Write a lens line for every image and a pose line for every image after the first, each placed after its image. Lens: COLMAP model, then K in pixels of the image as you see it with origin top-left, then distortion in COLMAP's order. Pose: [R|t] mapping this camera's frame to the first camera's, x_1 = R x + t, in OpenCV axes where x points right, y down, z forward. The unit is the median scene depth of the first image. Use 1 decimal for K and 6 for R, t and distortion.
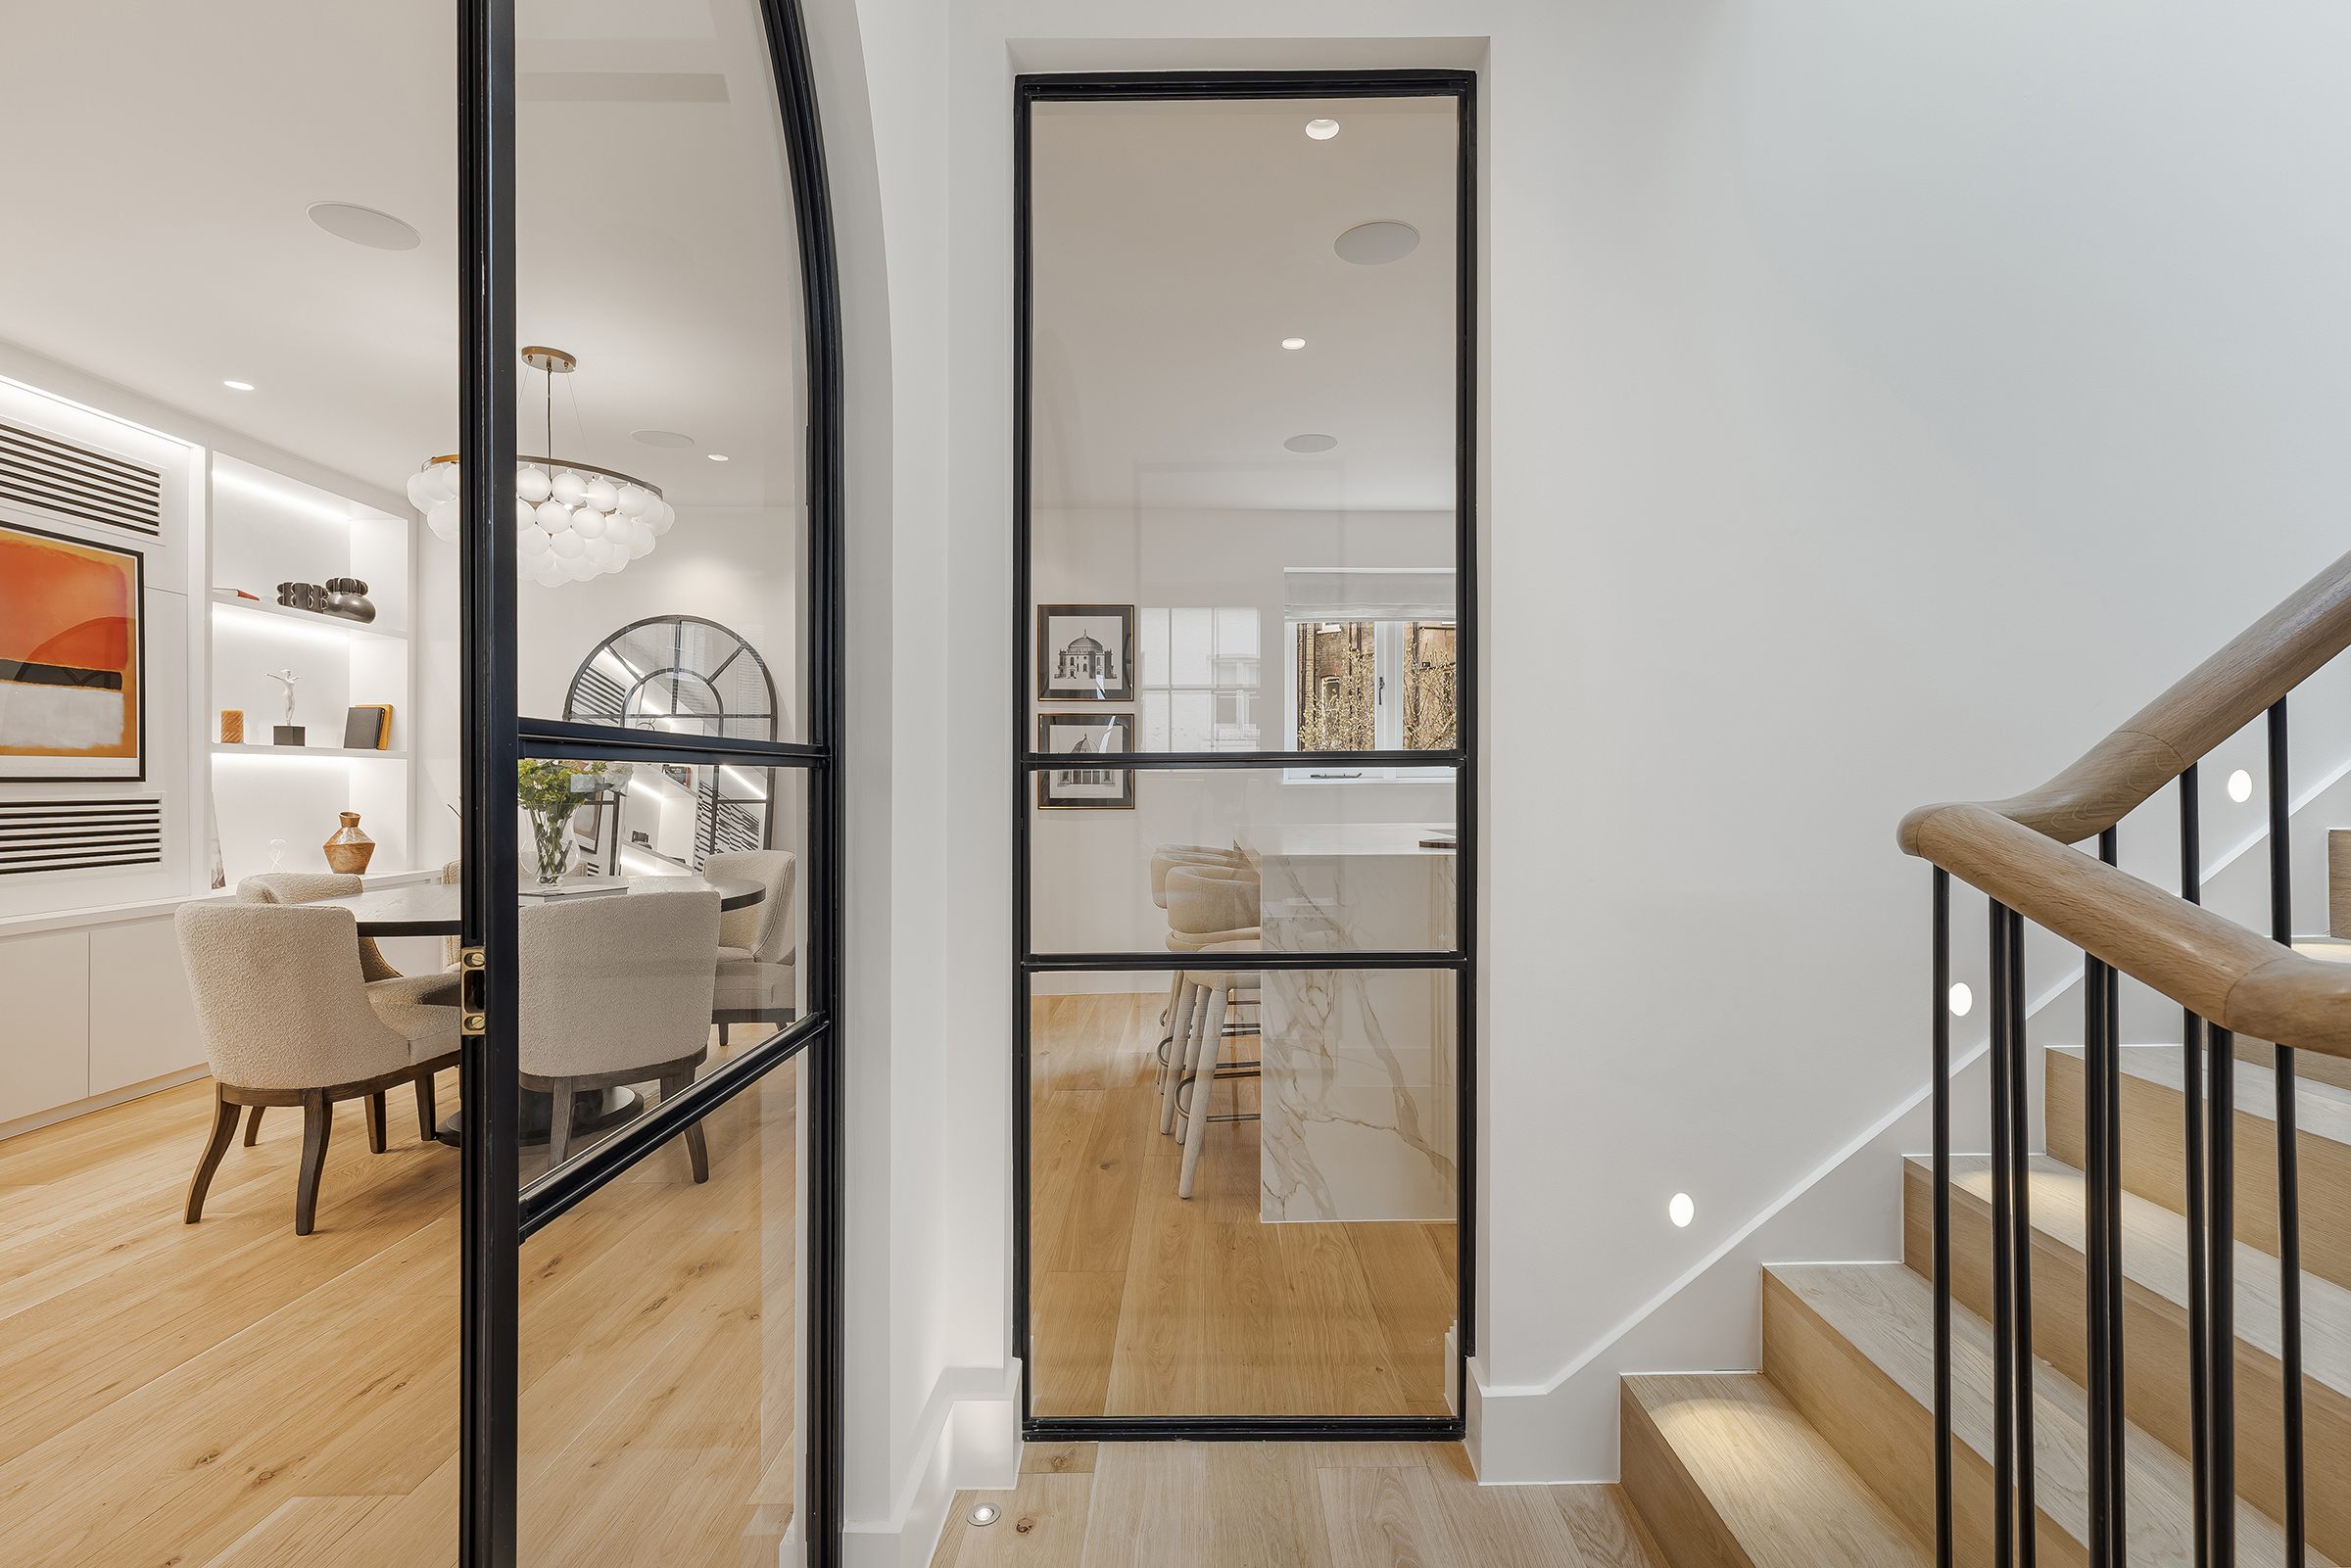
lens RADIAL K [[1071.2, 0, 1175.5], [0, 1071.2, 784.0], [0, 0, 1]] dist [0.001303, 0.000266]
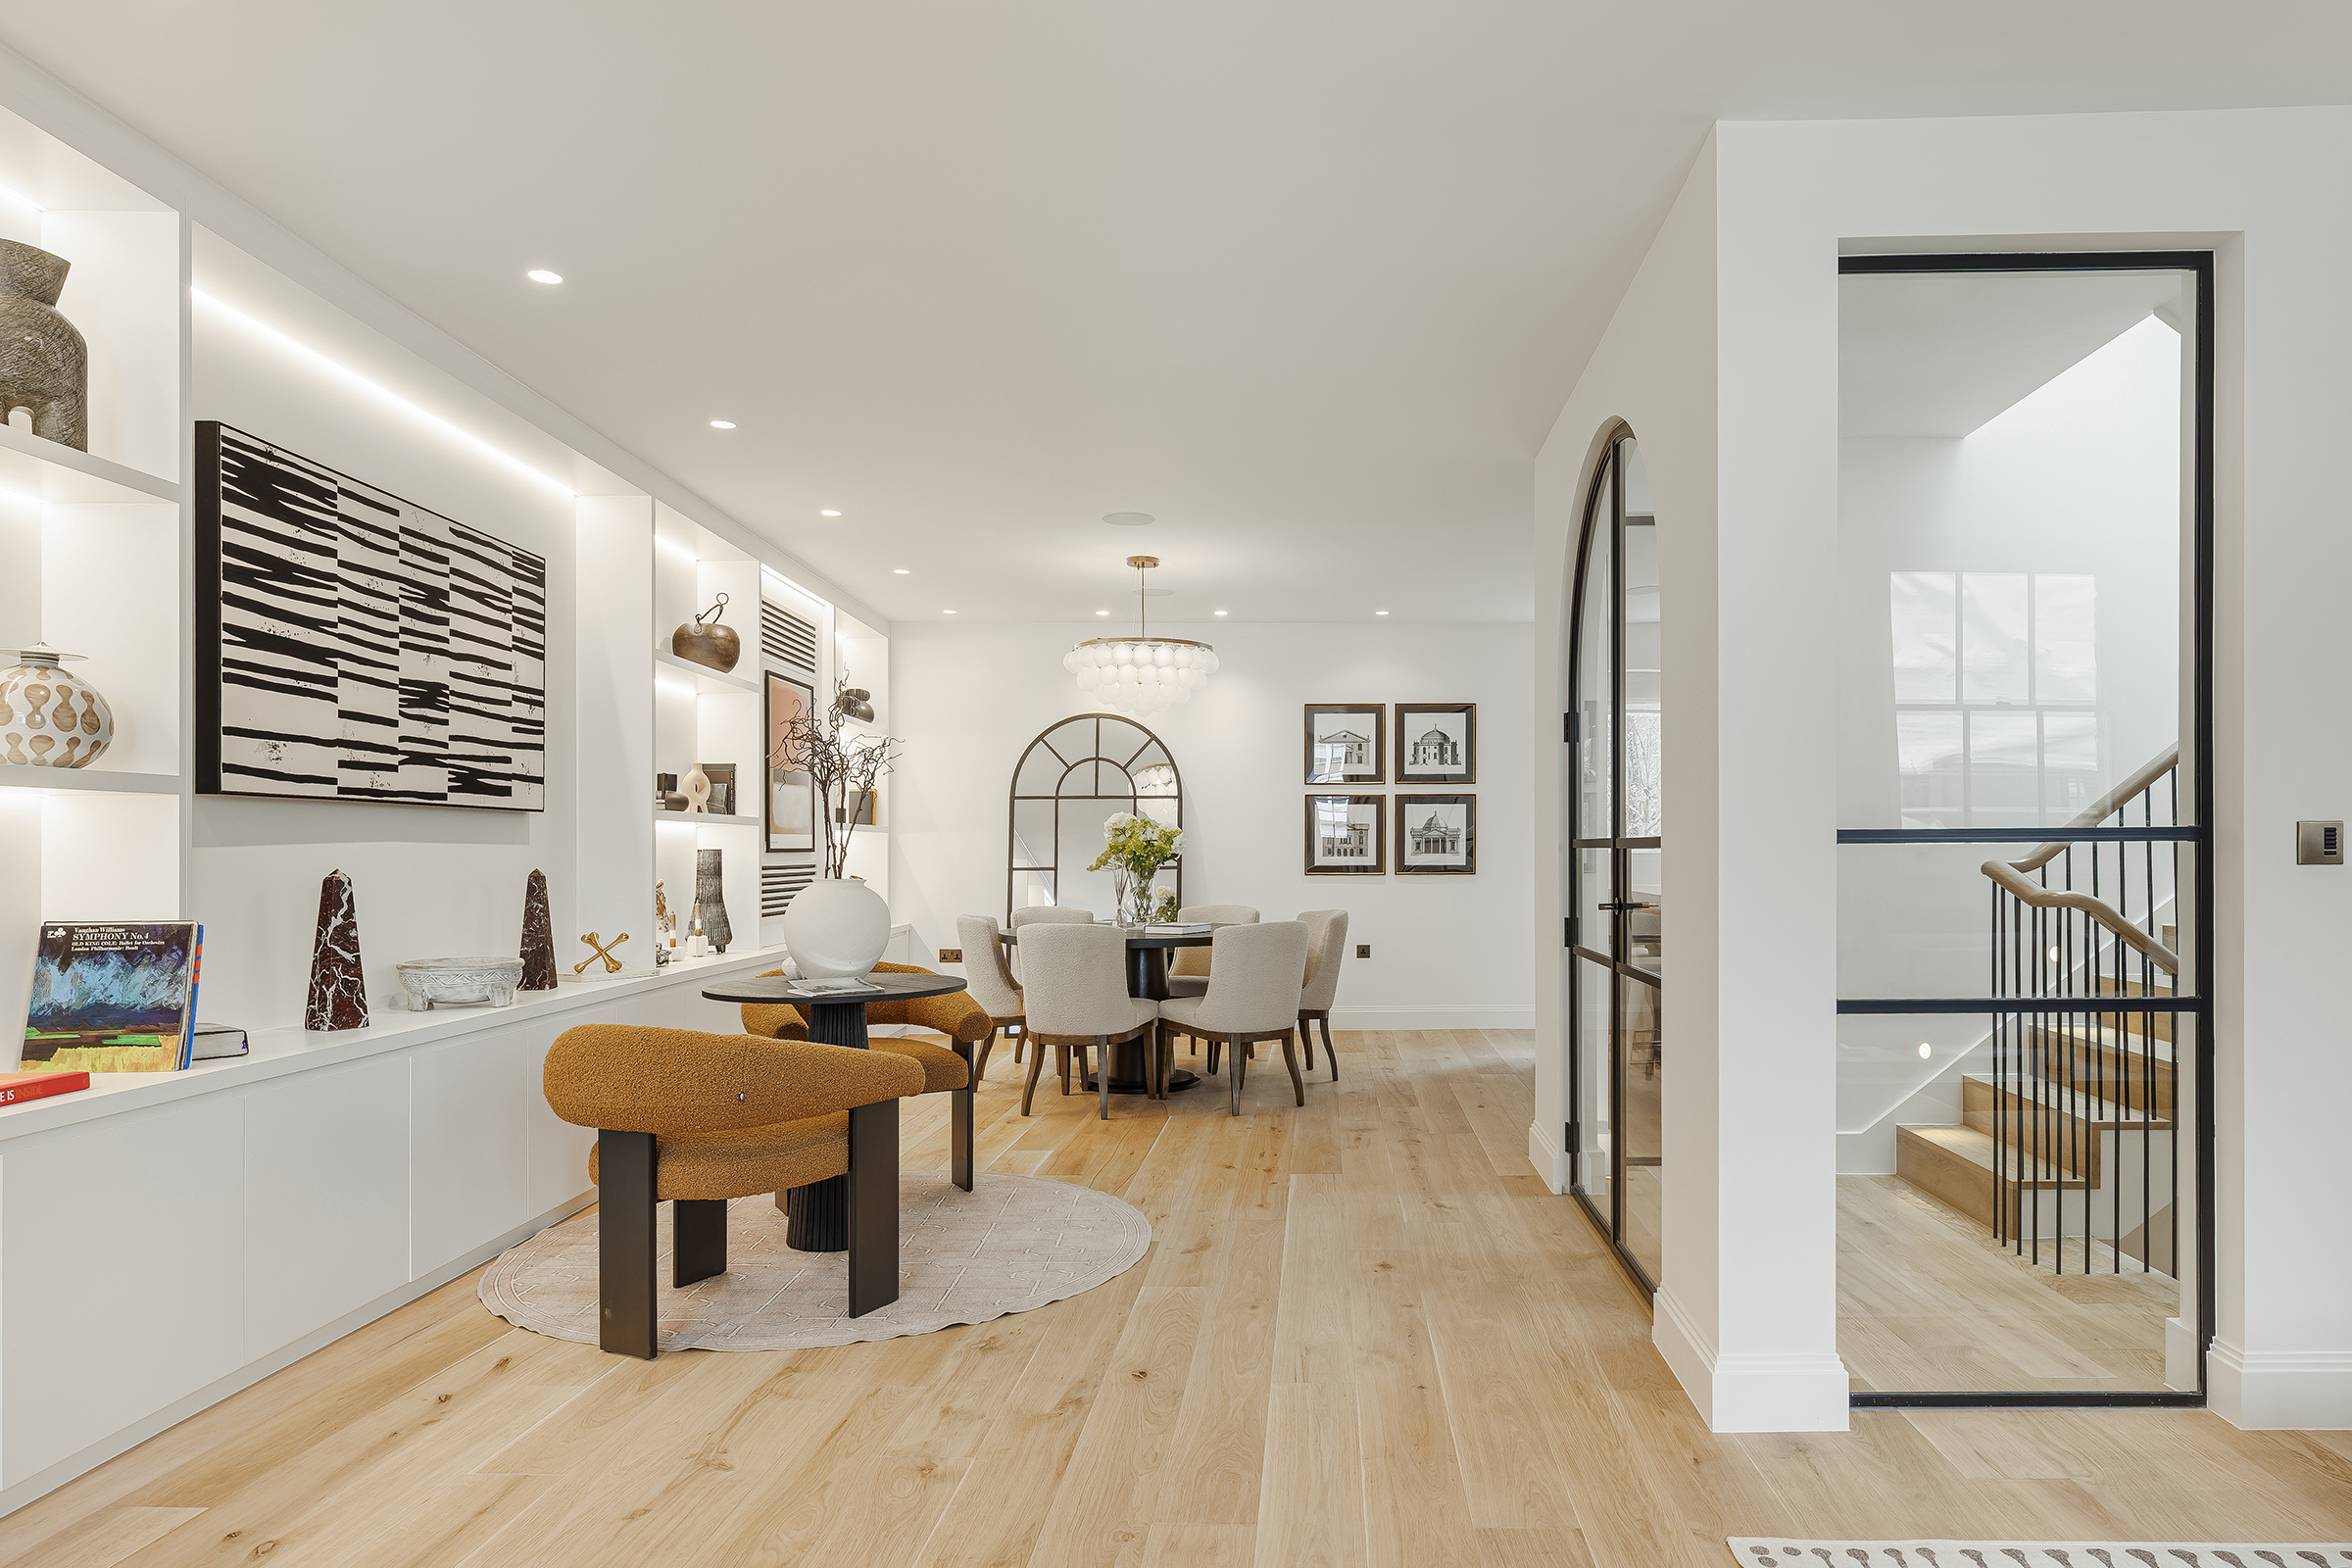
lens RADIAL K [[1463.8, 0, 1188.4], [0, 1463.8, 863.7], [0, 0, 1]] dist [-0.000638, 0.001232]
pose [[0.998875, 0.003659, -0.047287, -0.282090], [-0.003096, 0.999924, 0.011964, -0.006866], [0.047327, -0.011804, 0.998810, -0.649758]]
